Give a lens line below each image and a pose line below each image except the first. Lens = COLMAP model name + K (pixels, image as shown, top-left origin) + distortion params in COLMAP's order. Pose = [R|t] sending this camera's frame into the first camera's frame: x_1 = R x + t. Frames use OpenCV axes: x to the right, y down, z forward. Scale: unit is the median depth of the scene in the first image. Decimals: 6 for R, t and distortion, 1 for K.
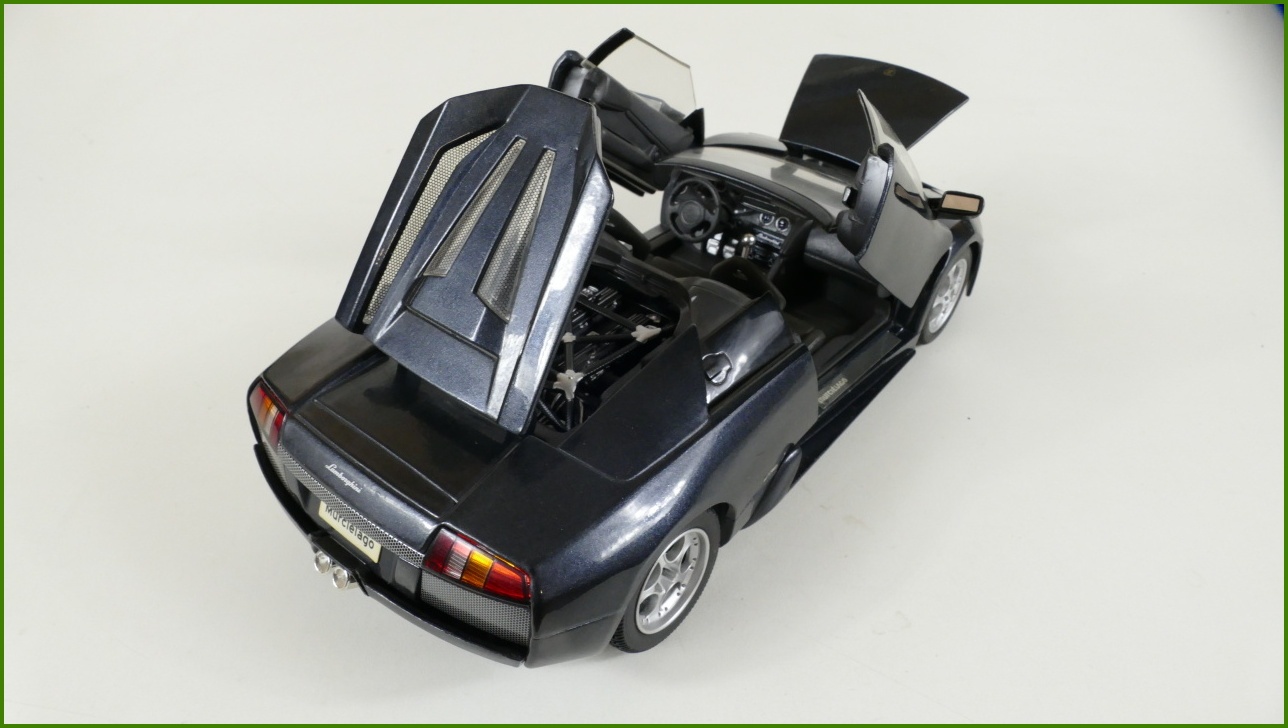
lens RADIAL K [[937.5, 0, 648.2], [0, 937.5, 367.0], [0, 0, 1]] dist [-0.001404, 0.003385]
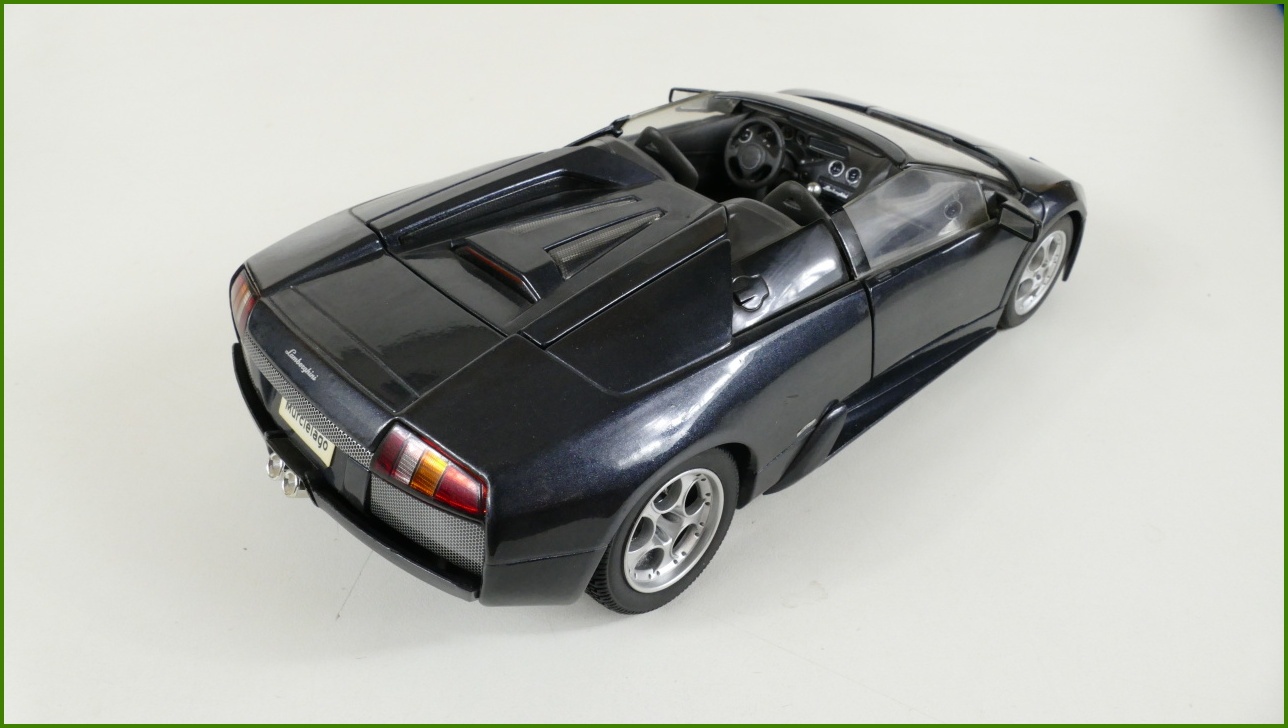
lens RADIAL K [[937.5, 0, 639.4], [0, 937.5, 353.7], [0, 0, 1]] dist [-0.001404, 0.003385]
pose [[0.991256, 0.085227, -0.100737, 0.068686], [-0.090267, 0.994828, -0.046571, 0.113678], [0.096247, 0.055257, 0.993823, 0.155817]]
